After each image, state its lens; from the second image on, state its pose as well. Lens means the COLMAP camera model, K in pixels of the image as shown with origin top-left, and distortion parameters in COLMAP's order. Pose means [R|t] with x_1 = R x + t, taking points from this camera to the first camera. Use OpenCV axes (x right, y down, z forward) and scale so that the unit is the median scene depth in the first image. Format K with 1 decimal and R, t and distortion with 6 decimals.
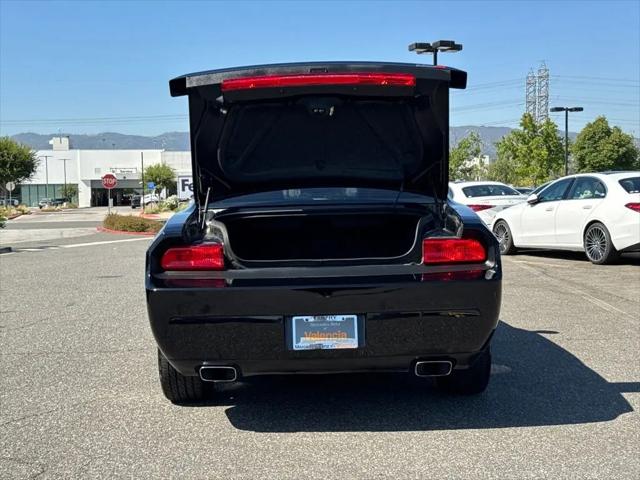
lens RADIAL K [[919.7, 0, 319.0], [0, 919.7, 235.9], [0, 0, 1]] dist [0.133760, 0.000000]
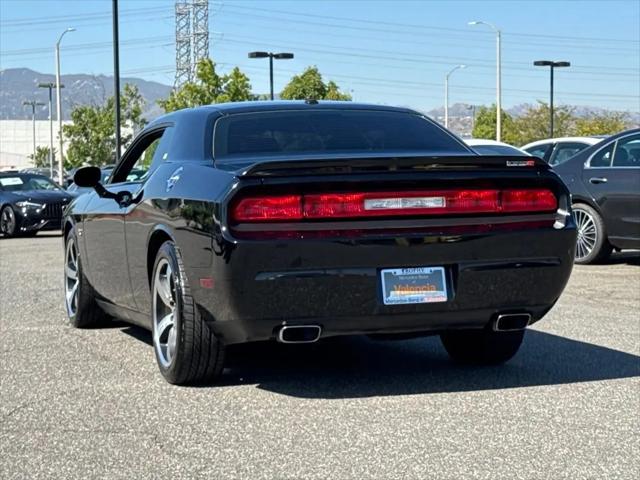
lens RADIAL K [[1398.0, 0, 320.3], [0, 1398.0, 246.1], [0, 0, 1]] dist [0.112389, 0.000000]
pose [[0.949848, -0.012978, 0.312443, -0.485452], [0.012060, 0.999915, 0.004870, 0.050912], [-0.312480, -0.000858, 0.949924, -0.304767]]
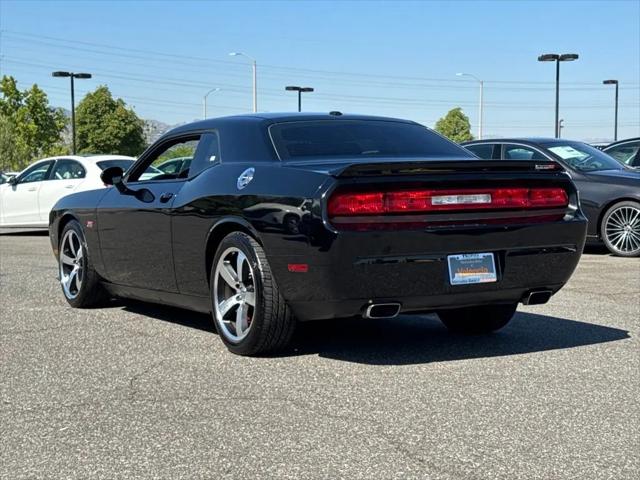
lens RADIAL K [[1140.9, 0, 320.2], [0, 1140.9, 240.6], [0, 0, 1]] dist [0.186568, 0.000000]
pose [[0.869218, -0.017917, 0.494104, -0.771271], [0.014265, 0.999836, 0.011162, 0.047489], [-0.494223, -0.002653, 0.869331, -0.115623]]
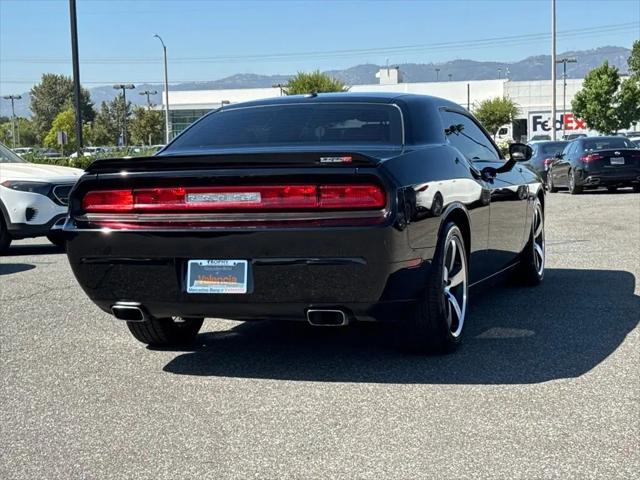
lens RADIAL K [[1140.9, 0, 320.6], [0, 1140.9, 242.2], [0, 0, 1]] dist [0.186568, 0.000000]
pose [[0.941447, 0.022627, -0.336402, 0.481255], [-0.006519, 0.998781, 0.048937, 0.005582], [0.337099, -0.043879, 0.940446, -0.115281]]
